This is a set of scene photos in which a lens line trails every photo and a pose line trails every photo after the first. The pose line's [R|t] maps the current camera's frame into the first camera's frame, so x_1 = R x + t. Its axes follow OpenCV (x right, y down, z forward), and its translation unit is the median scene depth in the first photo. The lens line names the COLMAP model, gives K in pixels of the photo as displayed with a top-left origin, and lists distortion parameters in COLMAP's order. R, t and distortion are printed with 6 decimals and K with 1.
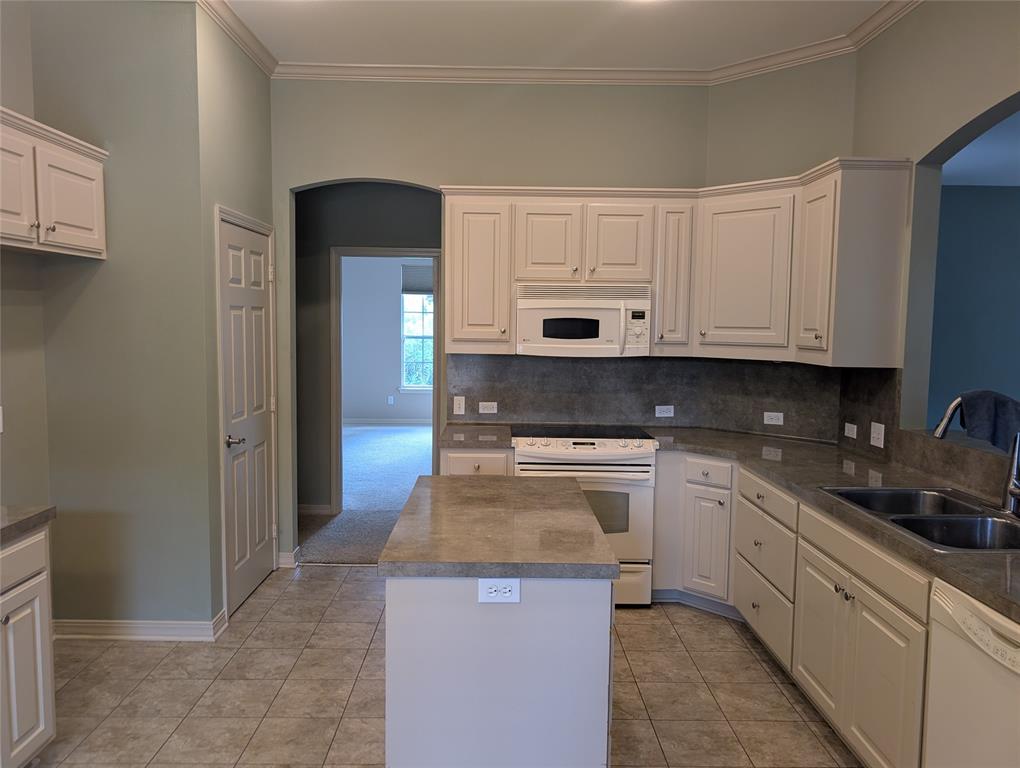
lens RADIAL K [[730.4, 0, 502.2], [0, 730.4, 384.4], [0, 0, 1]] dist [0.014030, -0.012290]
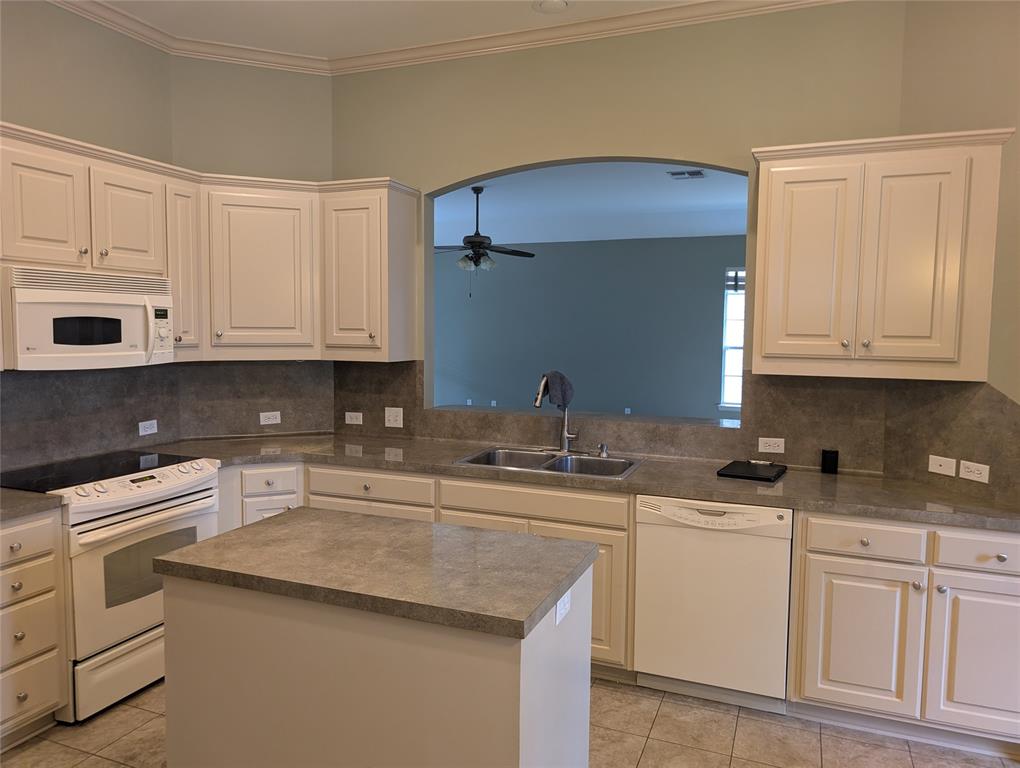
lens RADIAL K [[730.4, 0, 504.1], [0, 730.4, 382.5], [0, 0, 1]] dist [0.014030, -0.012290]
pose [[0.379226, -0.080740, 0.921775, -0.435434], [0.073757, 0.995654, 0.056867, -0.035767], [-0.922360, 0.046422, 0.383533, 0.328317]]
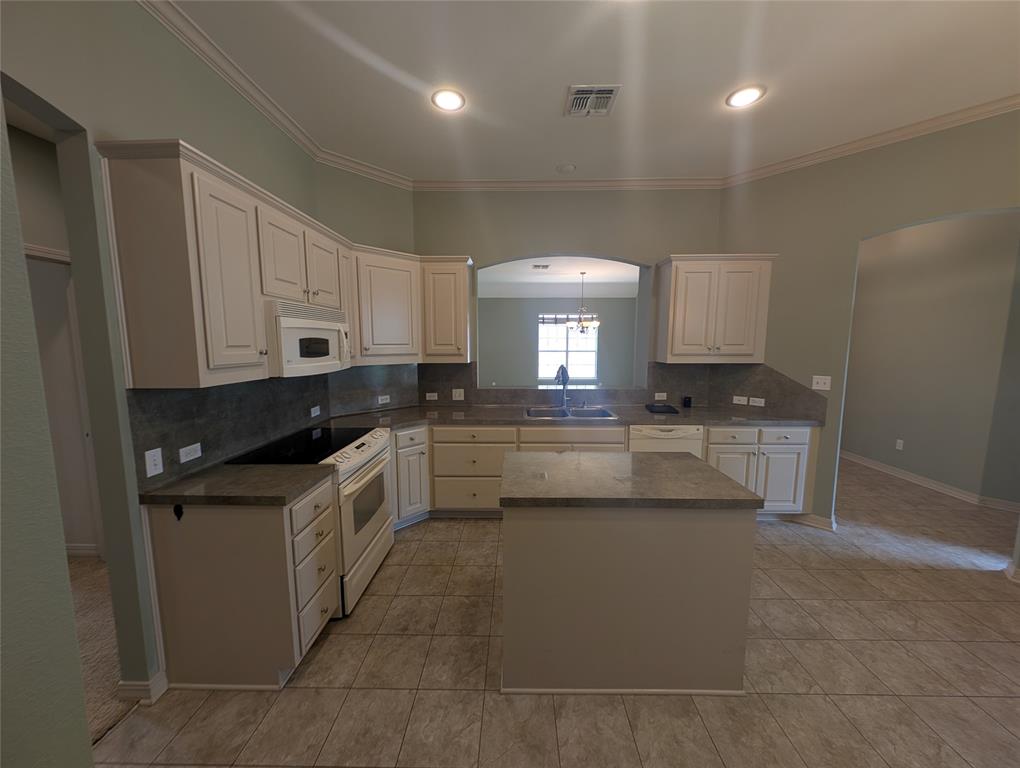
lens RADIAL K [[359.5, 0, 514.5], [0, 359.5, 382.6], [0, 0, 1]] dist [0.005517, -0.000065]
pose [[0.013027, -0.124090, 0.992186, -0.427064], [0.085535, 0.988771, 0.122540, -0.065709], [-0.996250, 0.083271, 0.023495, 0.703083]]
